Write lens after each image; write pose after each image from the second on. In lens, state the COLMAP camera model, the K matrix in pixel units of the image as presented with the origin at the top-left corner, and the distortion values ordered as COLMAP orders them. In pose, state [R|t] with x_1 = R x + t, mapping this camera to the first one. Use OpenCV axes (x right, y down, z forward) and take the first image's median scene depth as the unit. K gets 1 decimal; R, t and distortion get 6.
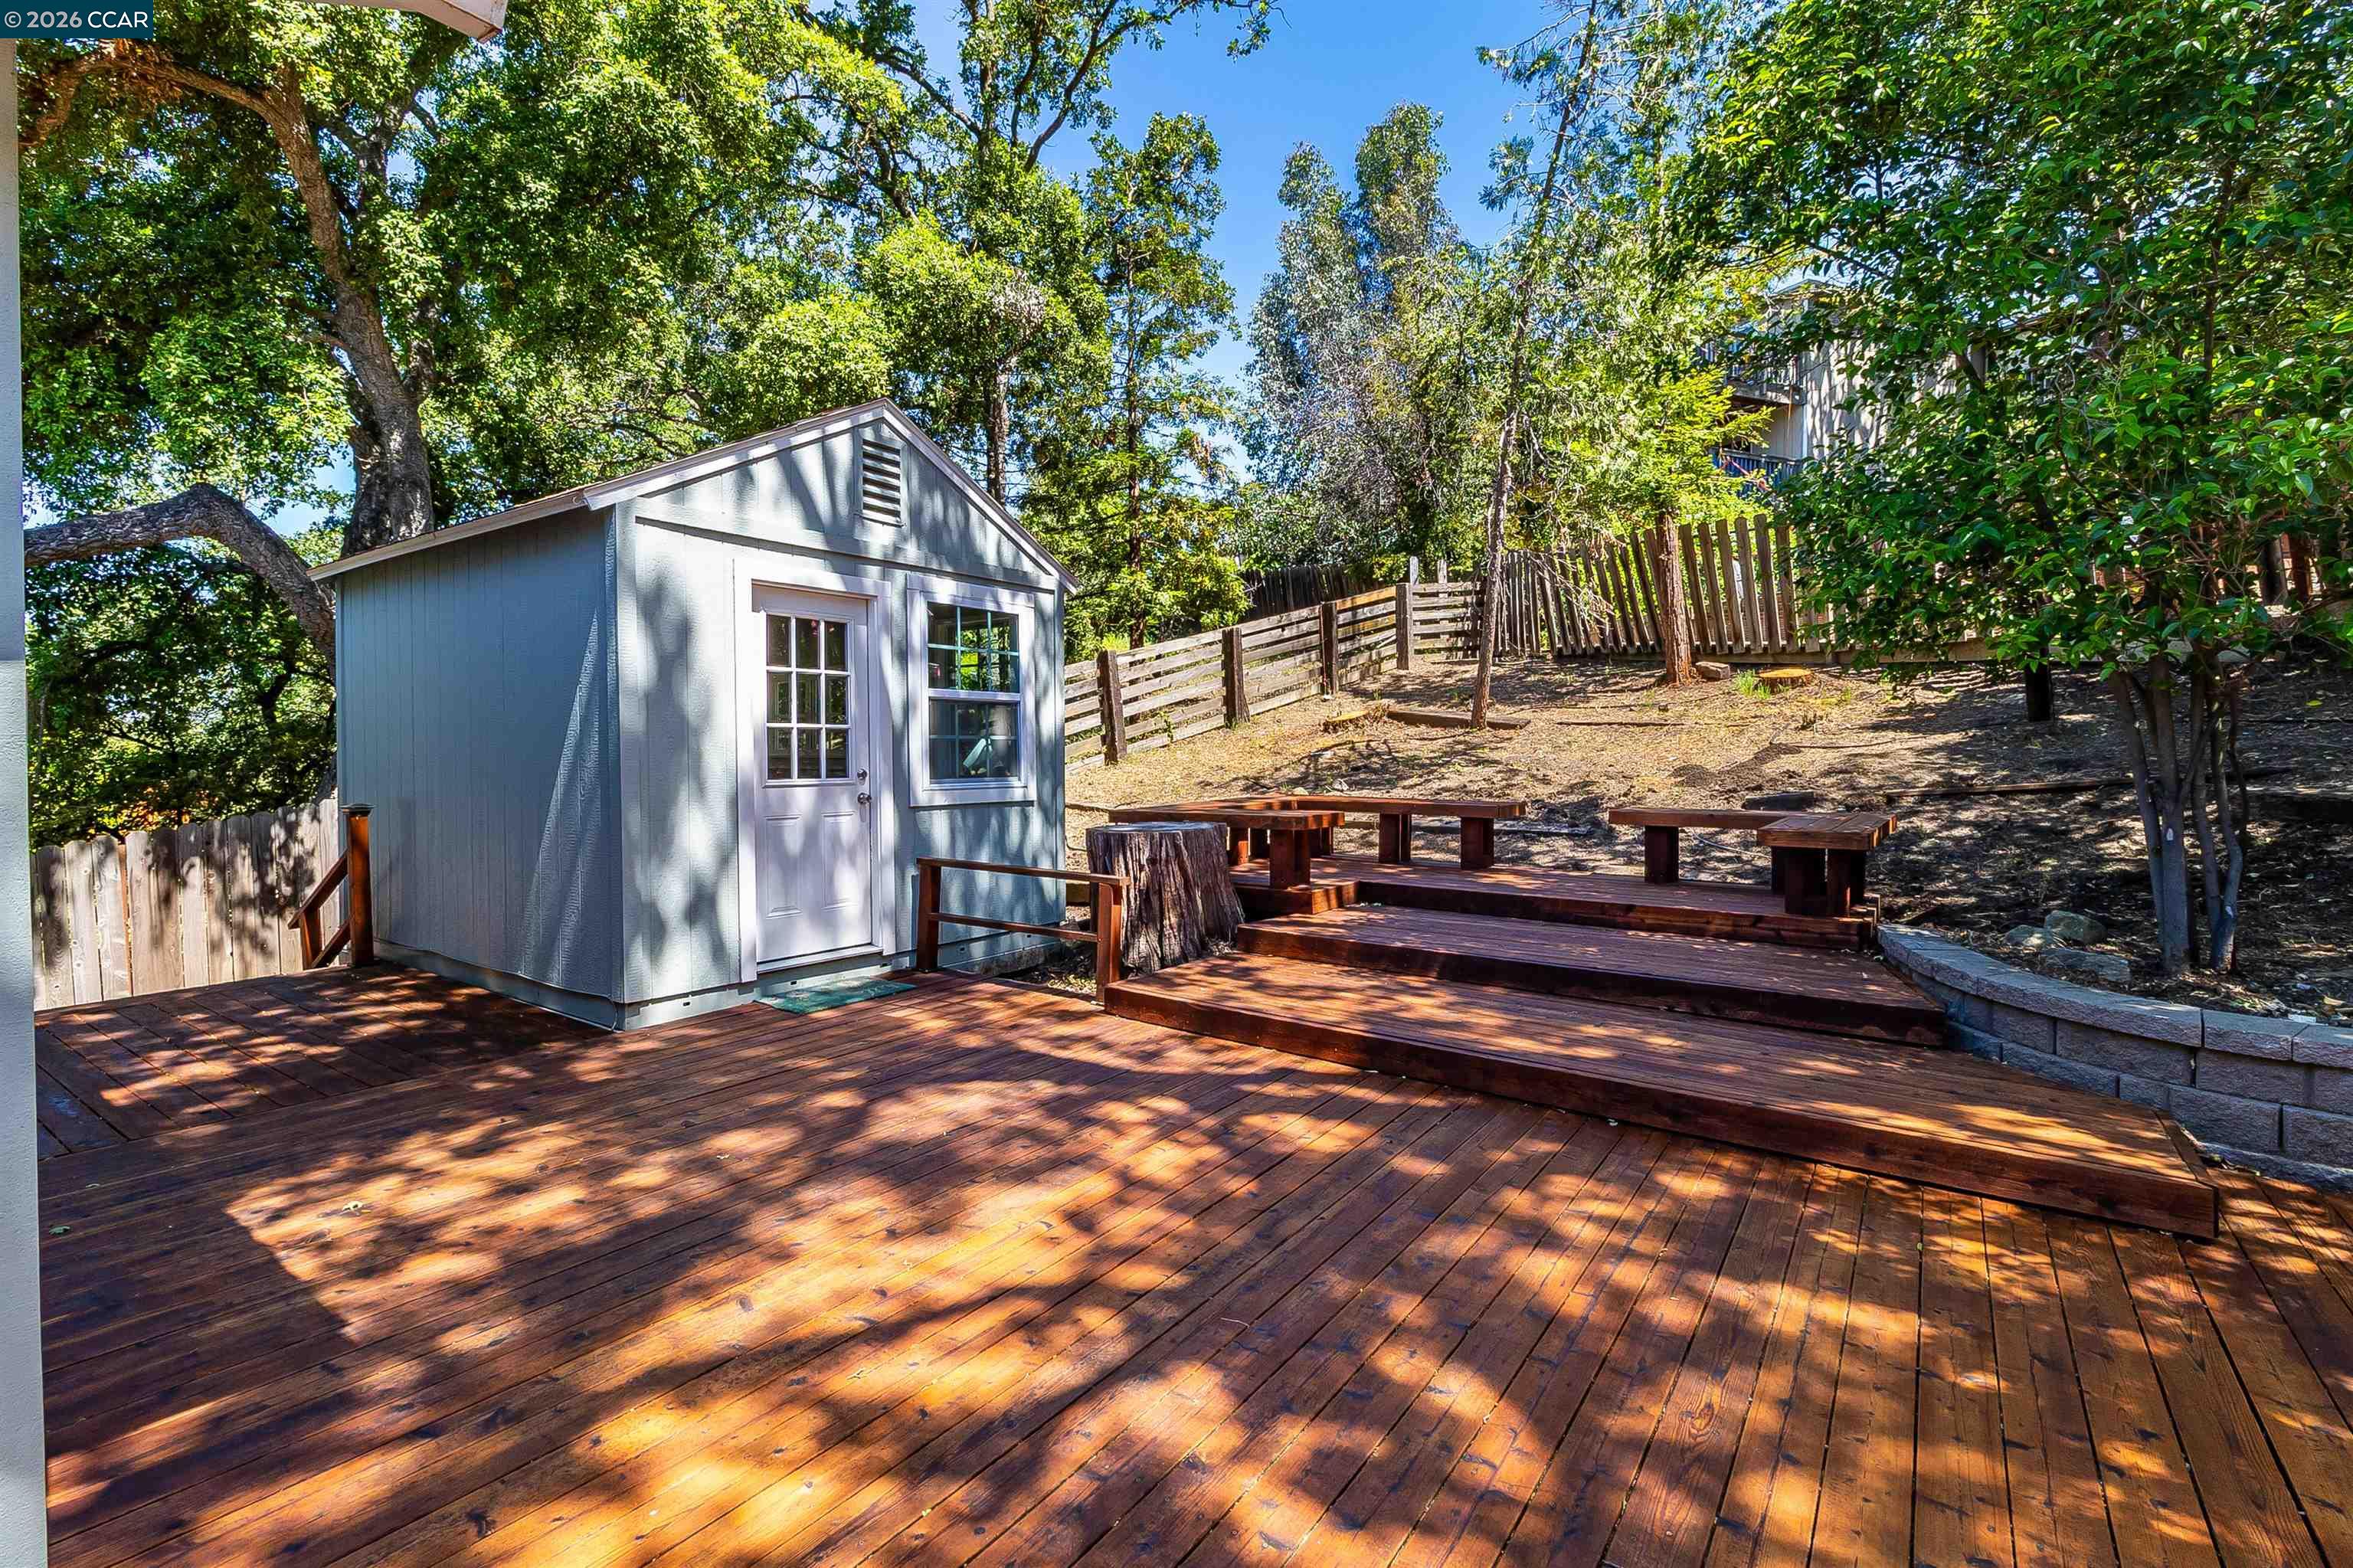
lens RADIAL K [[1096.3, 0, 1177.4], [0, 1096.3, 777.3], [0, 0, 1]] dist [0.000316, -0.001370]
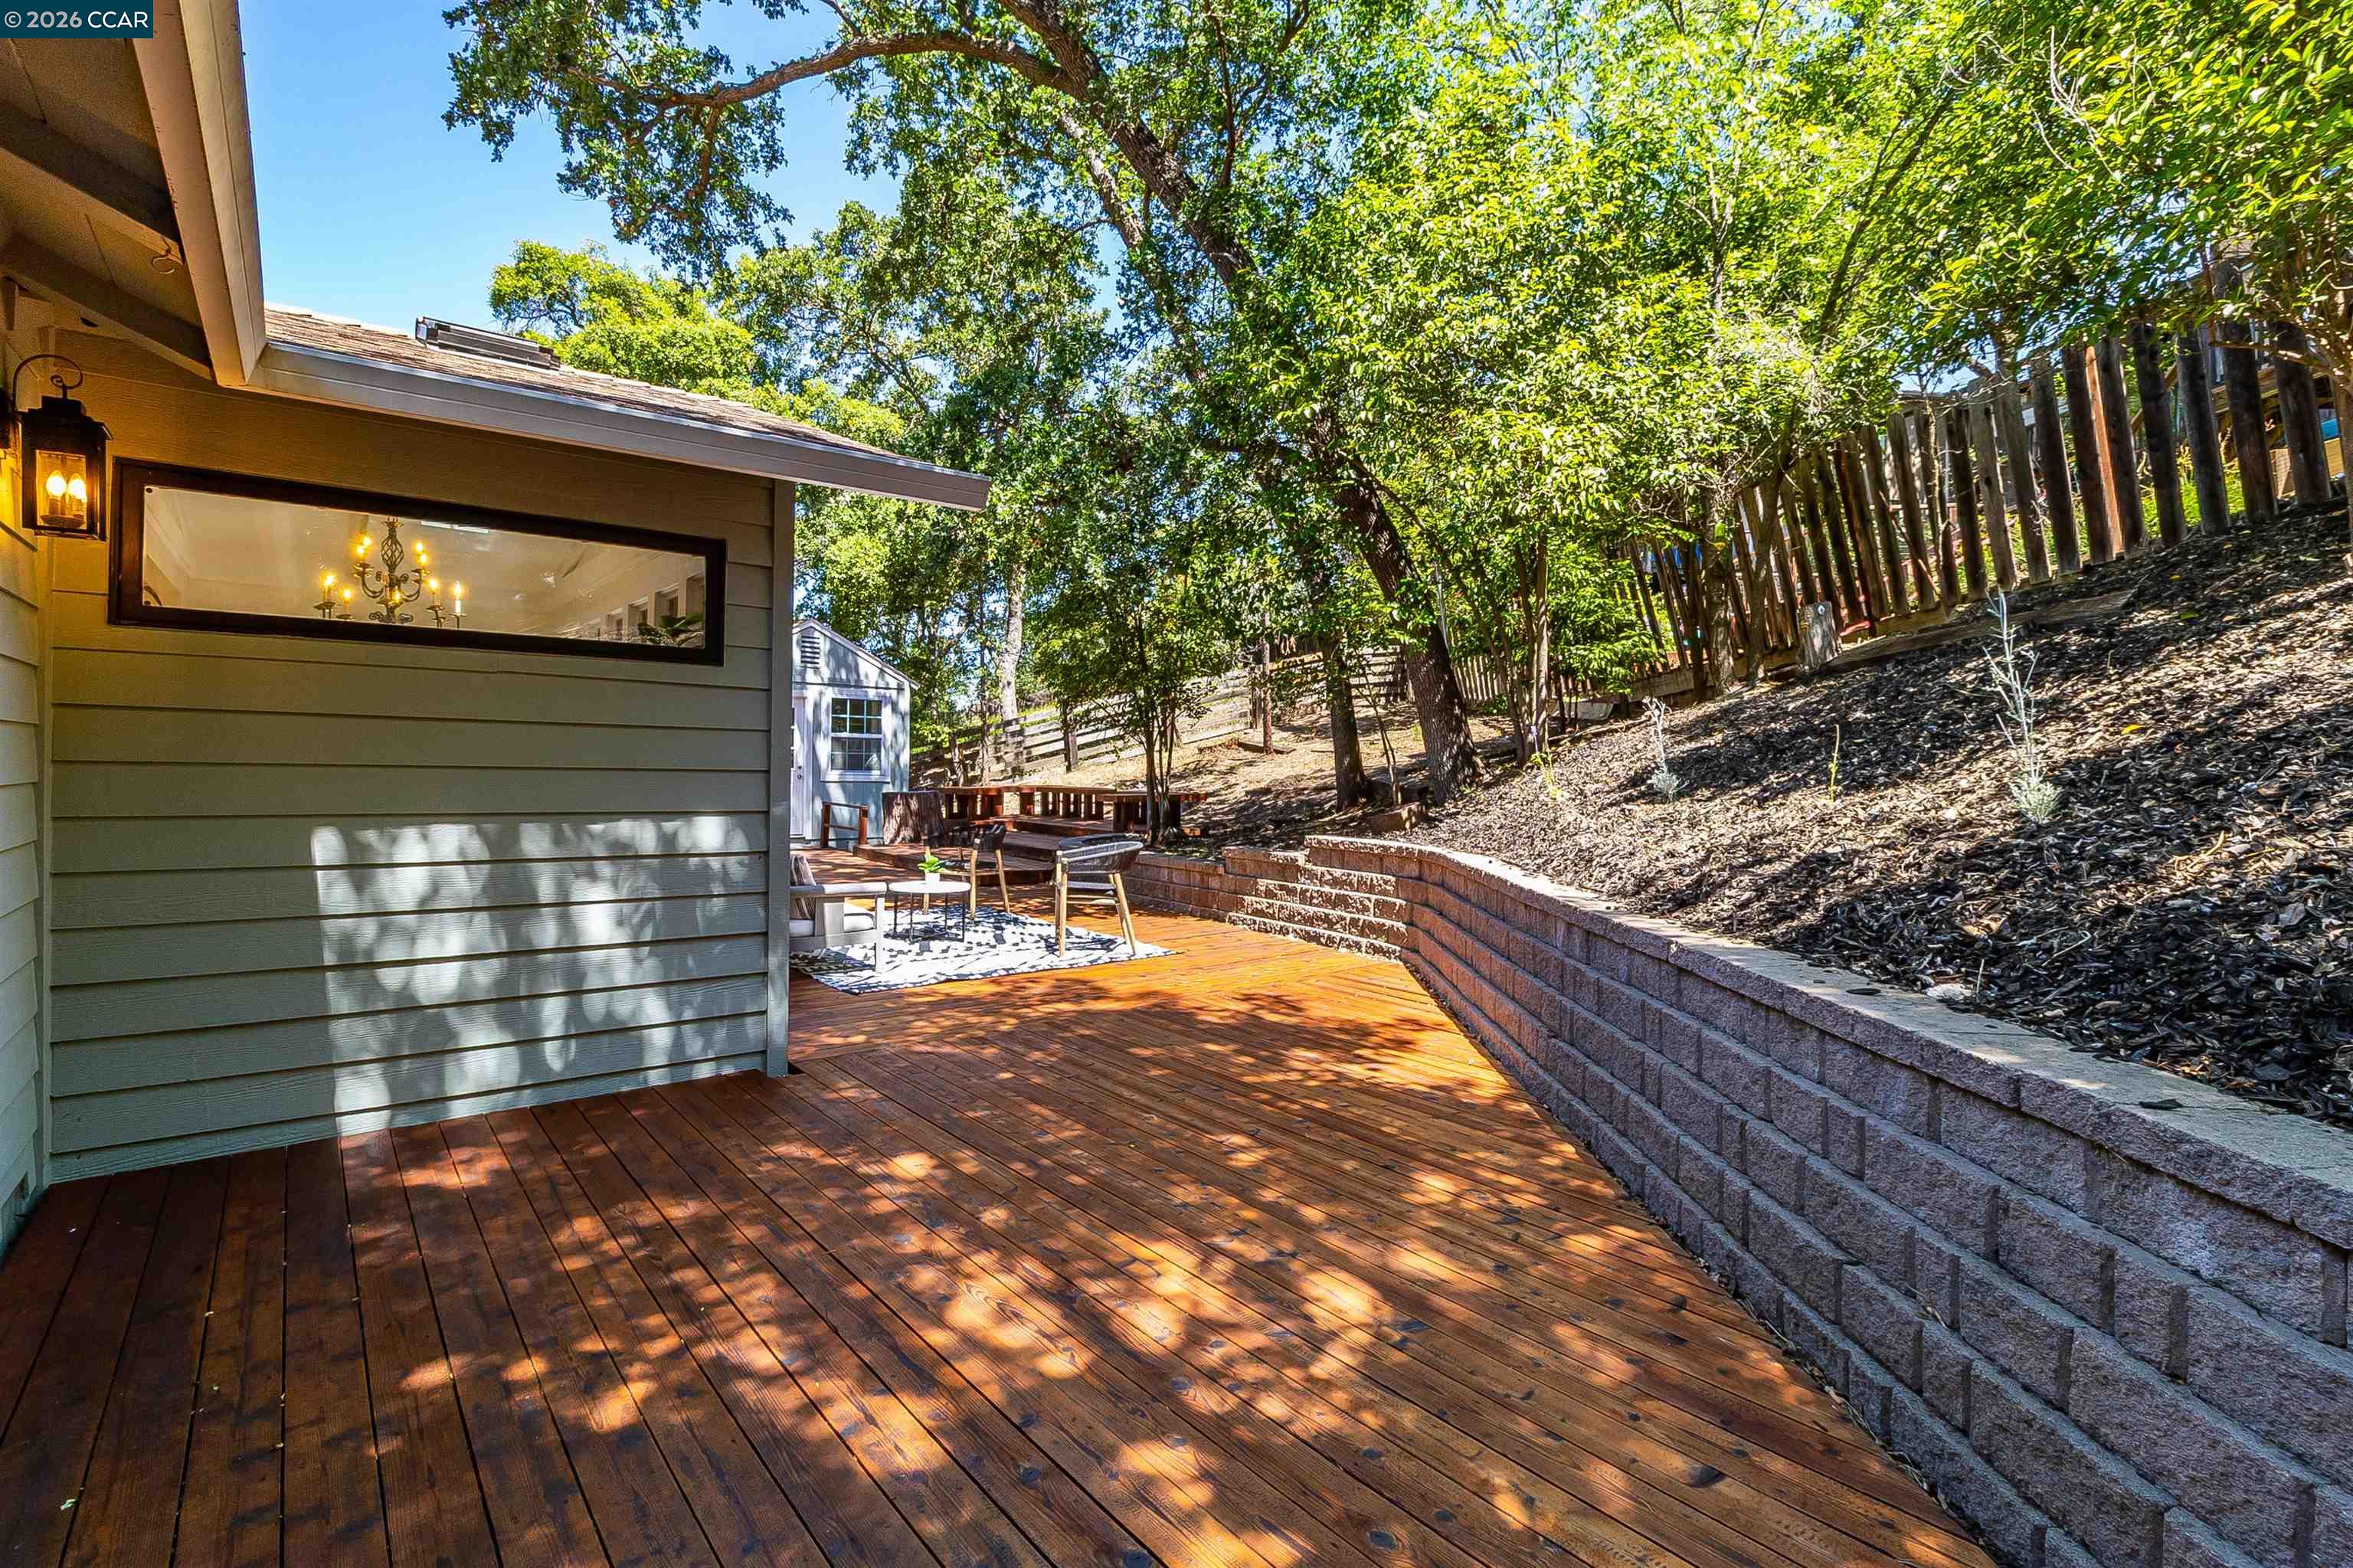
lens RADIAL K [[1096.3, 0, 1181.1], [0, 1096.3, 776.9], [0, 0, 1]] dist [0.000316, -0.001370]
pose [[0.960697, 0.019786, -0.276895, 1.447879], [-0.024786, 0.999587, -0.014569, 0.037173], [0.276492, 0.020860, 0.960790, -1.353413]]
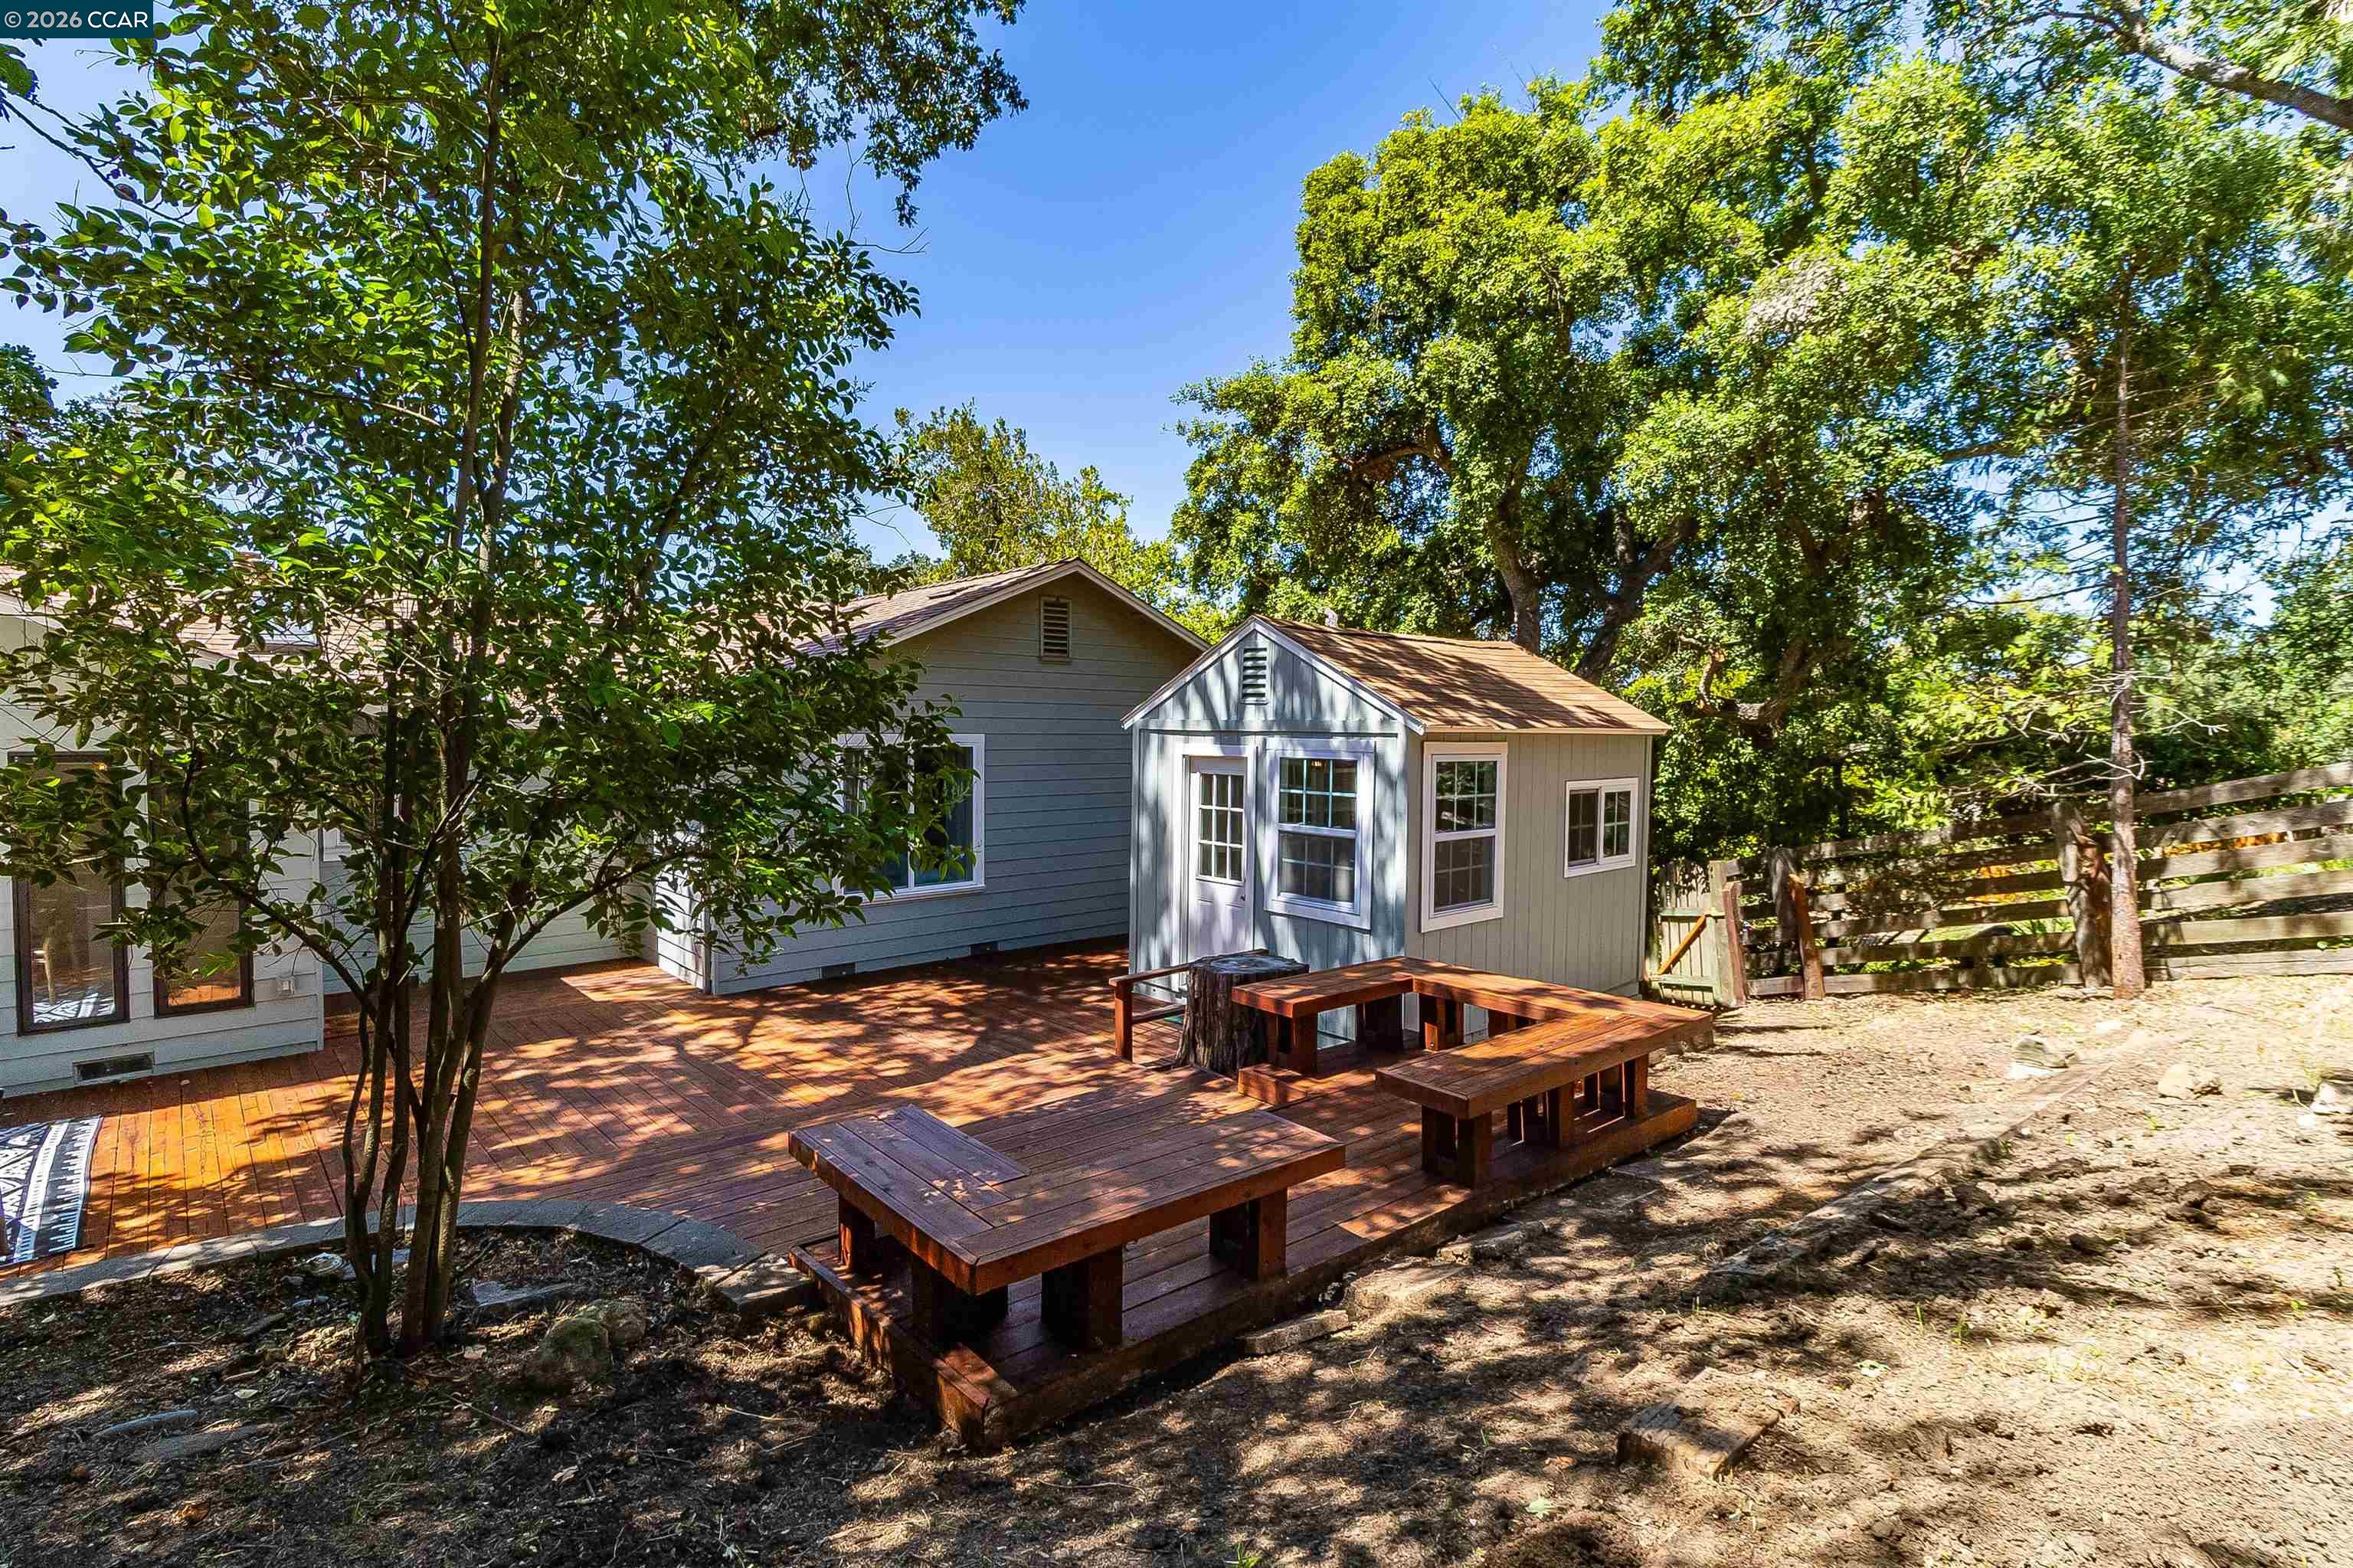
lens RADIAL K [[1096.3, 0, 1178.1], [0, 1096.3, 716.4], [0, 0, 1]] dist [0.000316, -0.001370]
pose [[-0.215601, -0.006616, -0.976459, 1.310312], [-0.030806, 0.999525, 0.000029, -0.250338], [0.975995, 0.030087, -0.215703, 1.416174]]
